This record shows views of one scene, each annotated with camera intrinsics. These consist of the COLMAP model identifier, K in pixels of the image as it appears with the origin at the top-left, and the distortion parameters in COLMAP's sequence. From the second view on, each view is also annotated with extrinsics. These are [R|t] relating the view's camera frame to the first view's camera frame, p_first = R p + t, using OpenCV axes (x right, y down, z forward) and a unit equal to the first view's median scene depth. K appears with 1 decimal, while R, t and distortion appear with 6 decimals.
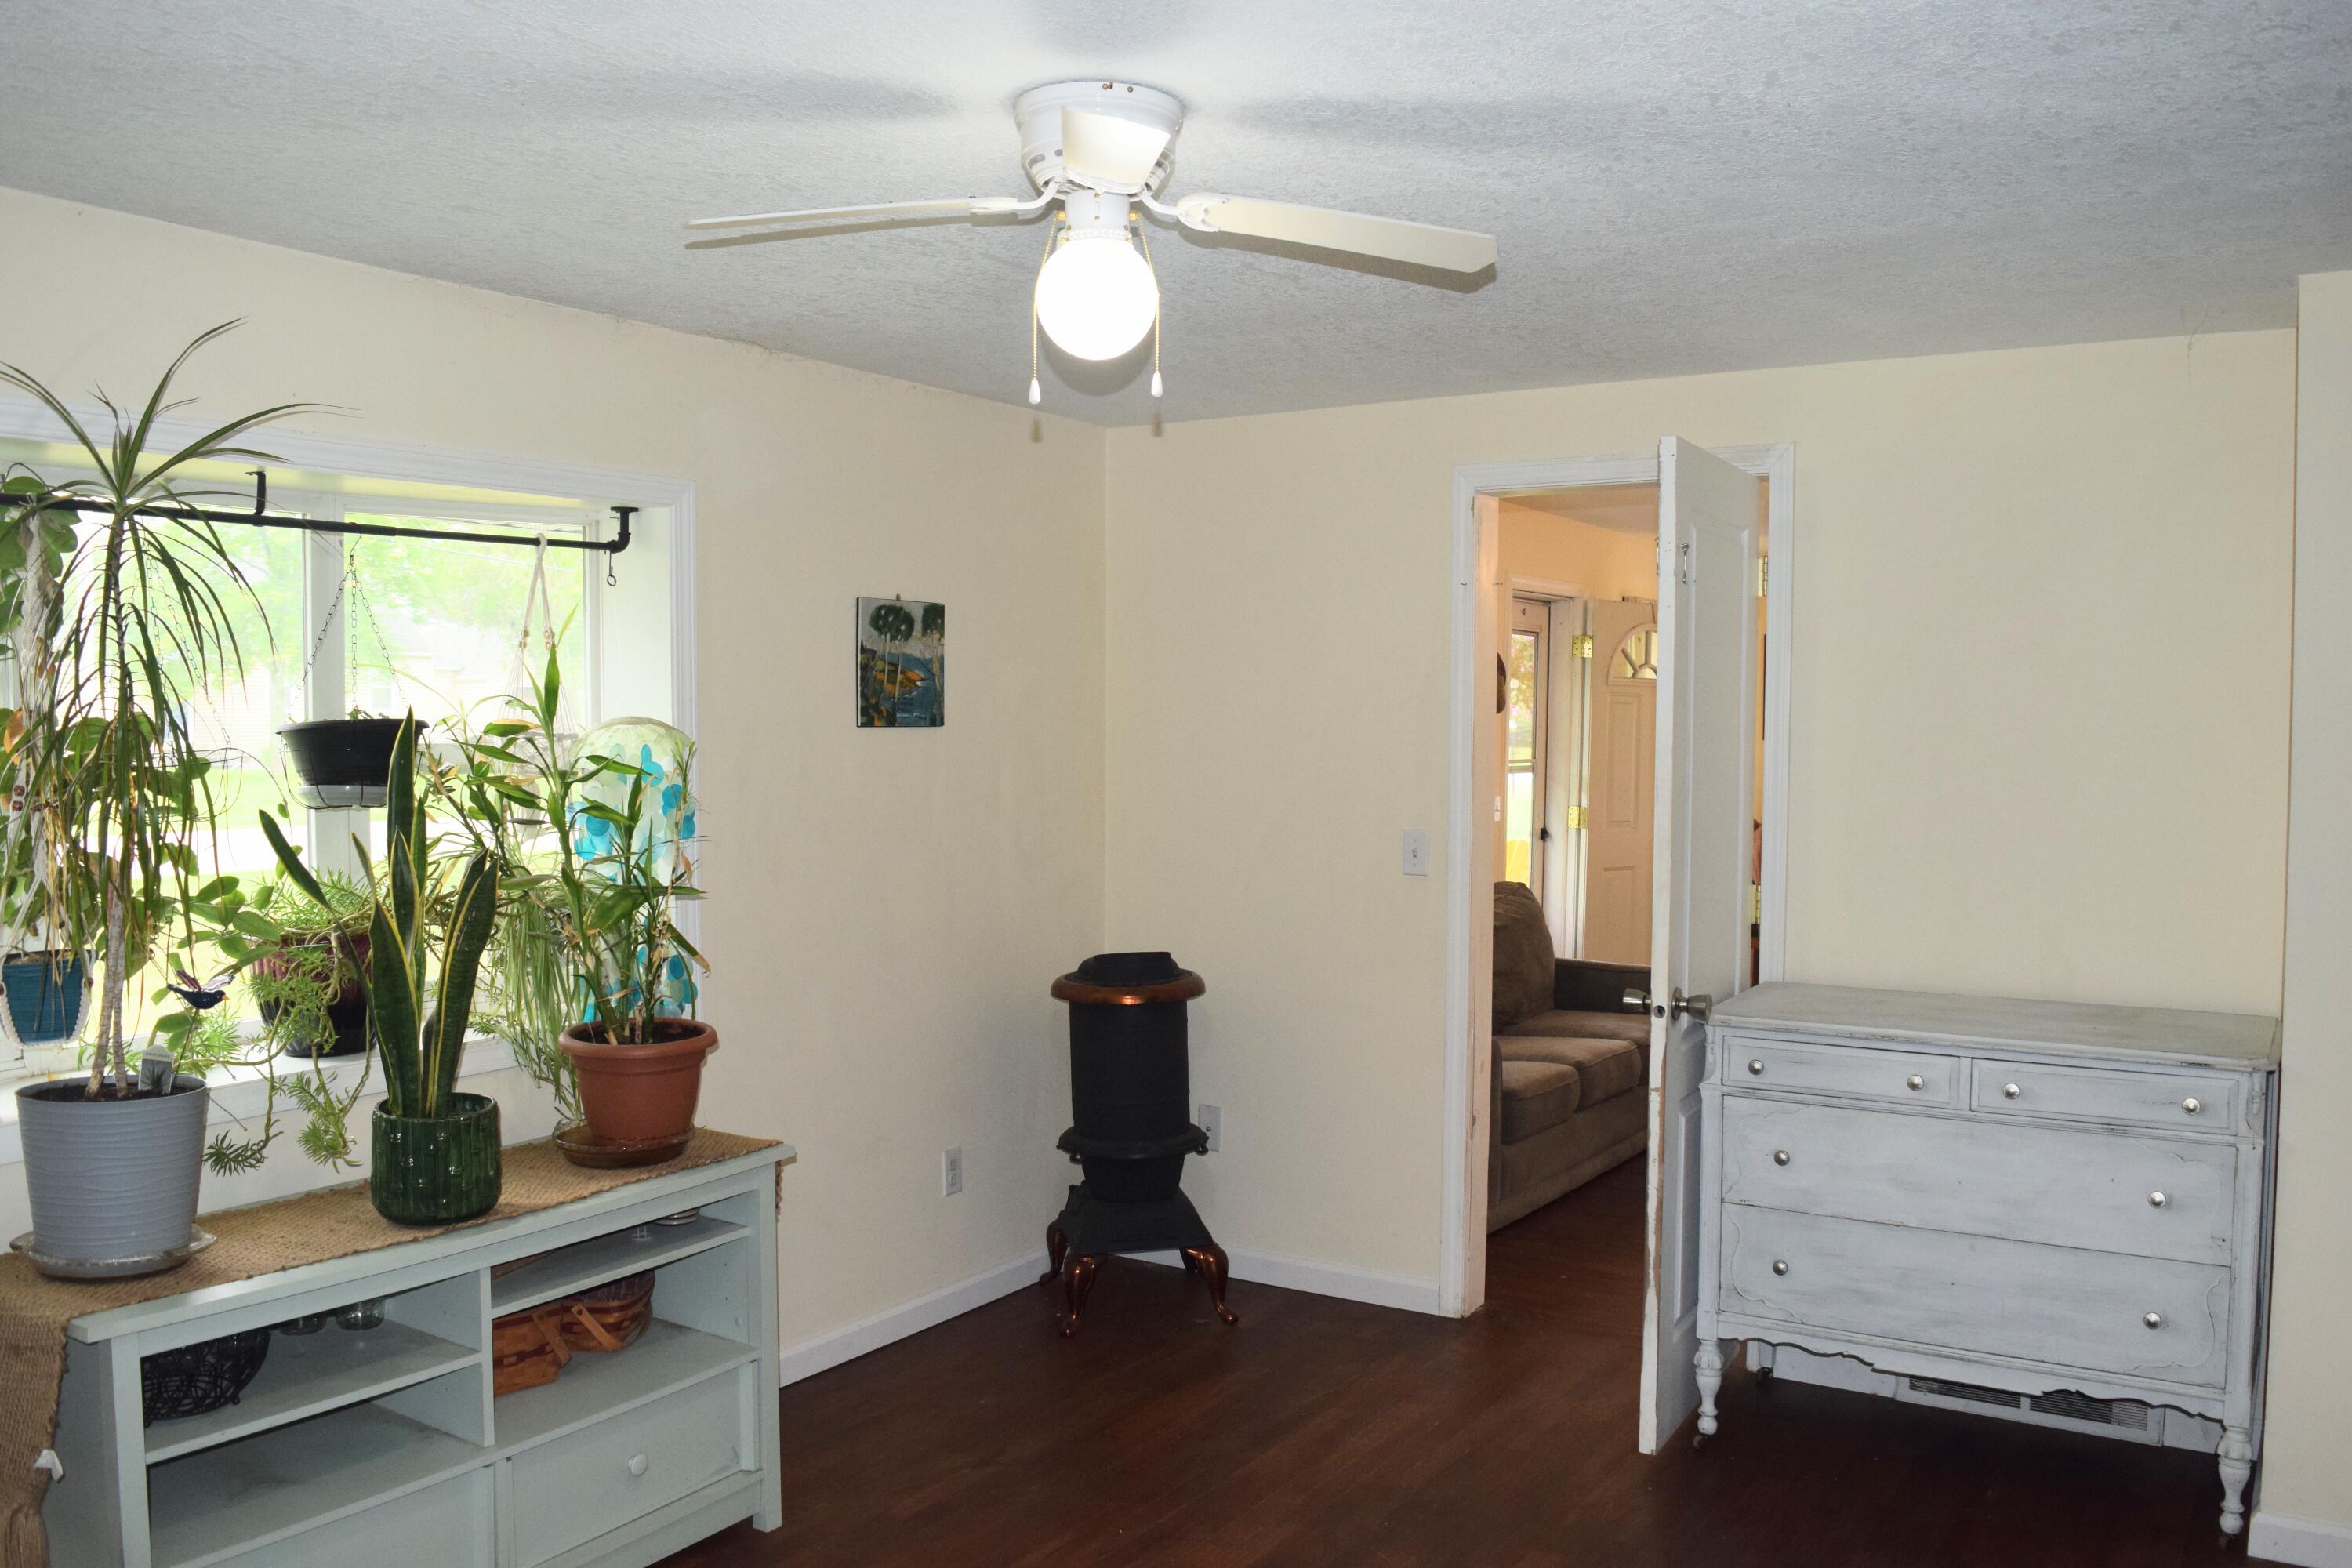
lens RADIAL K [[1889.6, 0, 1176.0], [0, 1889.6, 784.0], [0, 0, 1]] dist [-0.086093, 0.019464]
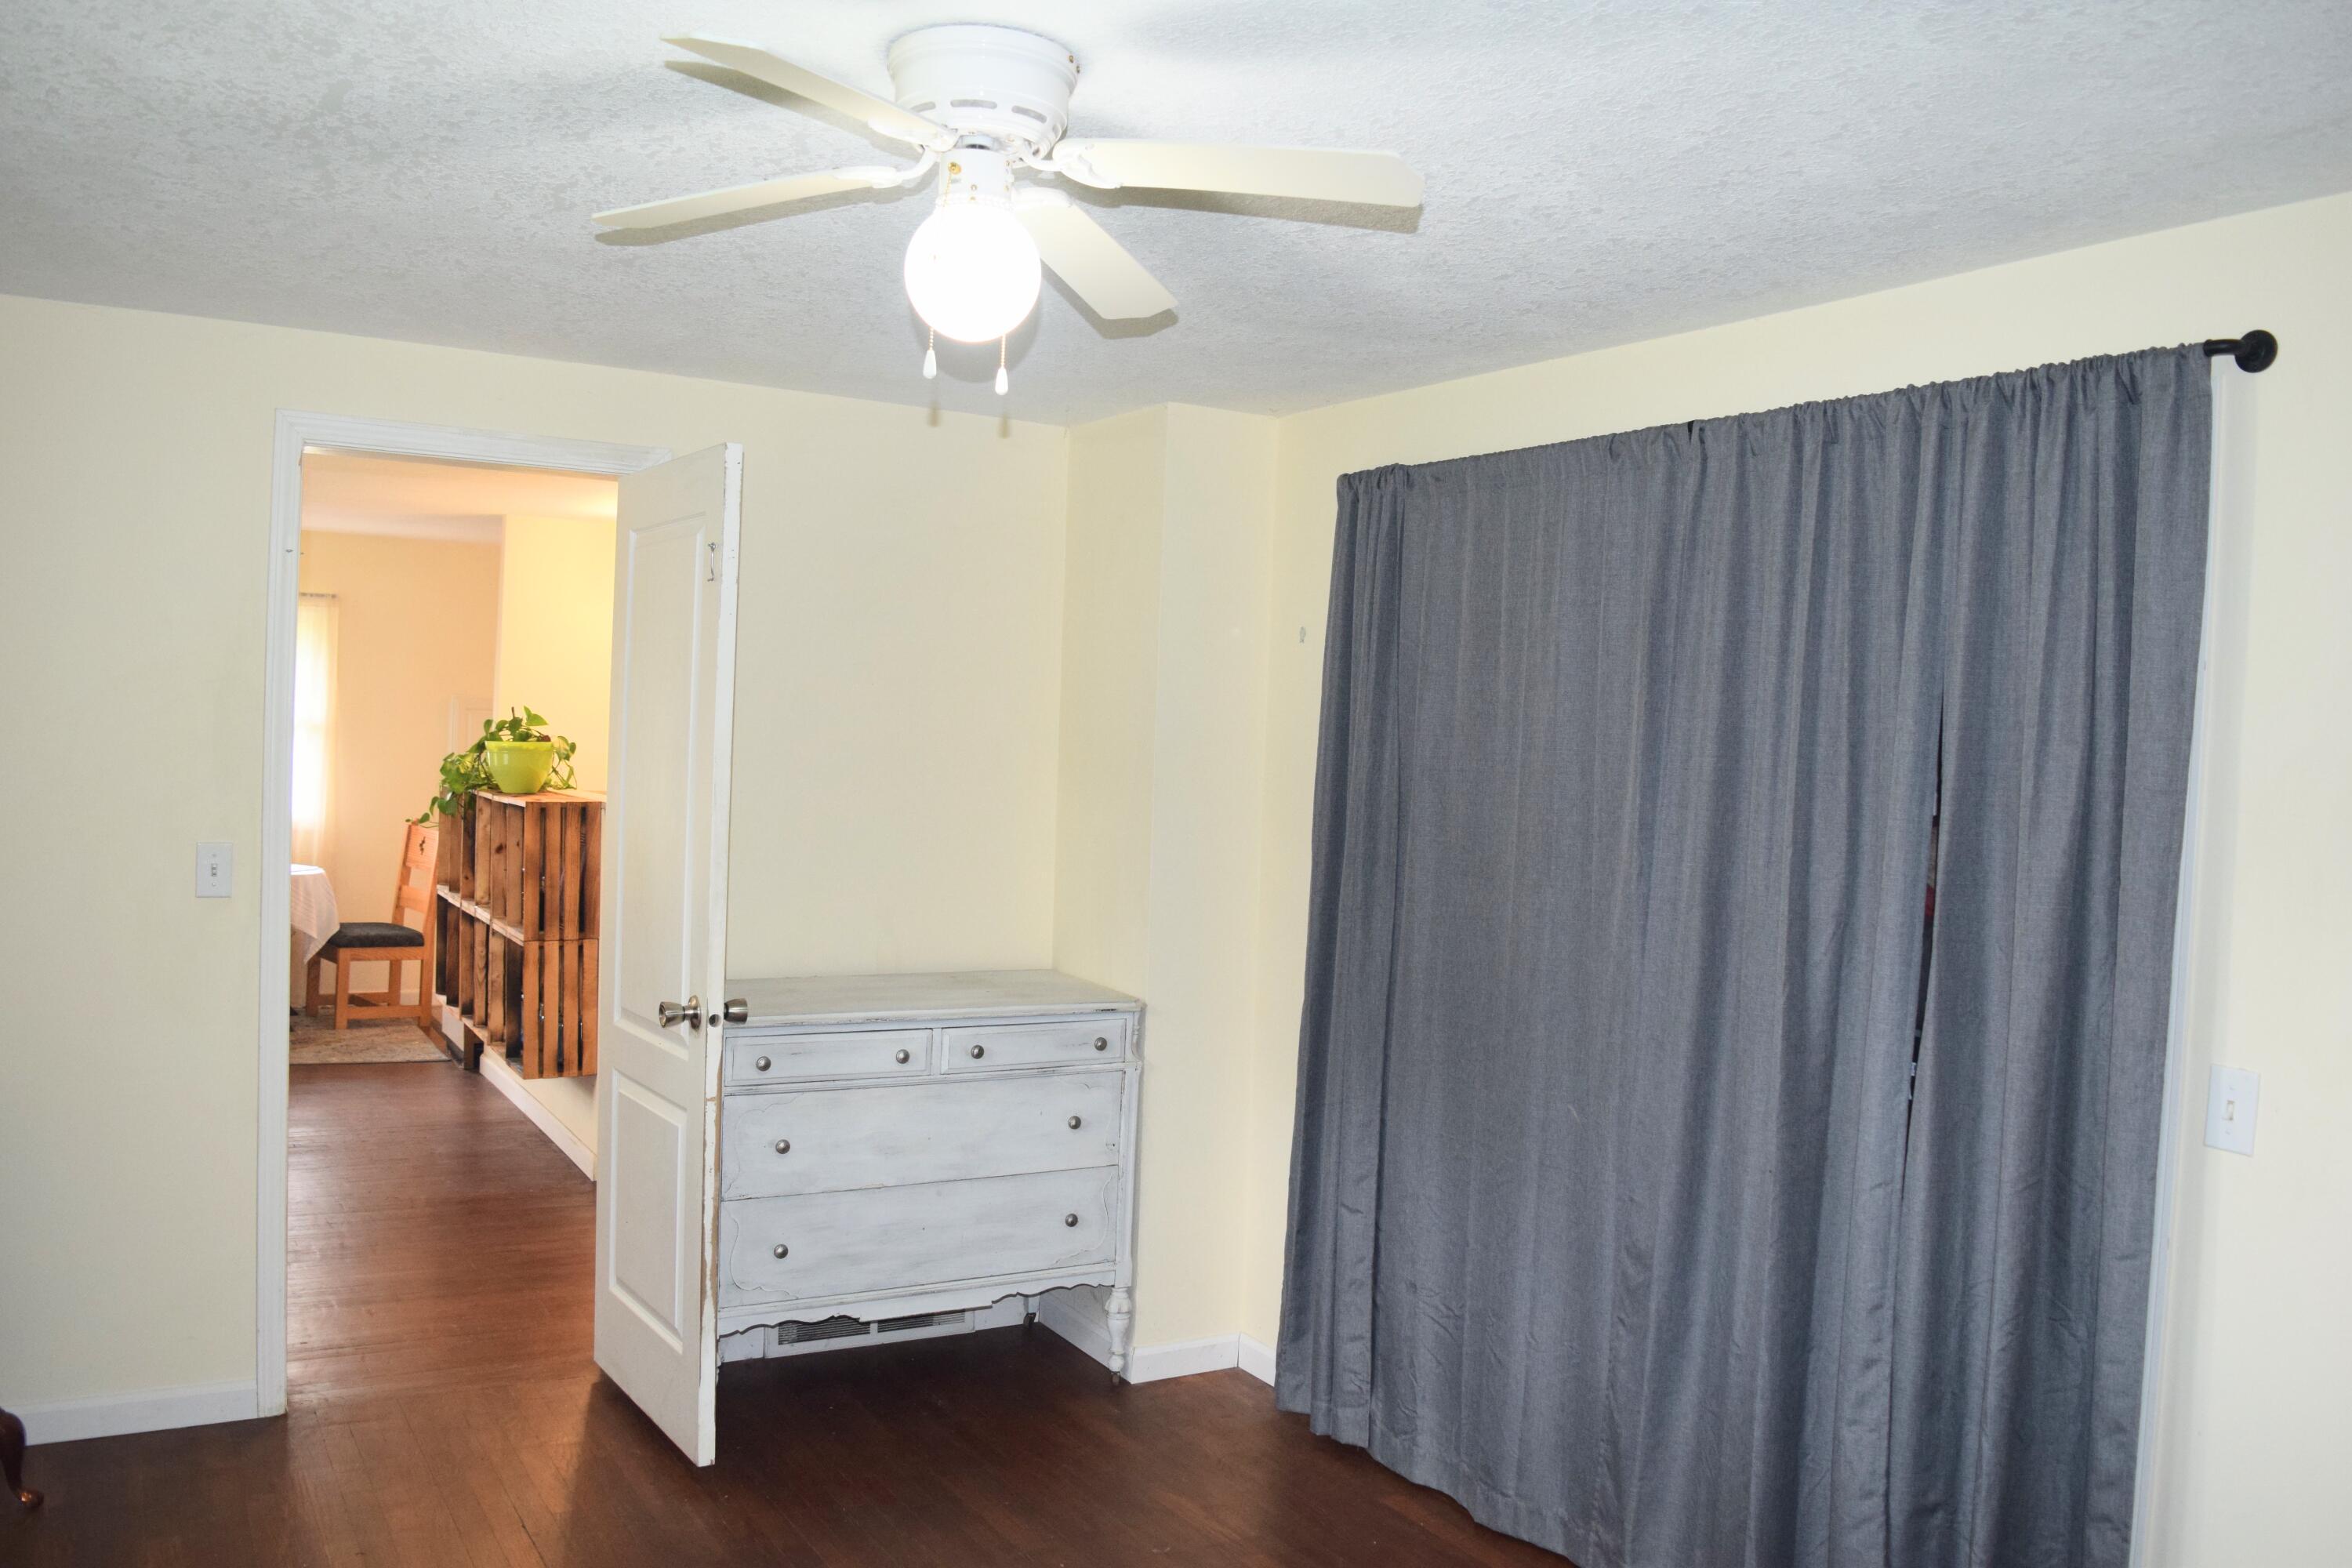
lens RADIAL K [[1889.6, 0, 1176.0], [0, 1889.6, 784.0], [0, 0, 1]] dist [-0.086093, 0.019464]
pose [[0.438208, -0.007496, 0.898843, -0.536656], [-0.007087, 0.999905, 0.011793, -0.017717], [-0.898846, -0.011538, 0.438113, 0.350244]]
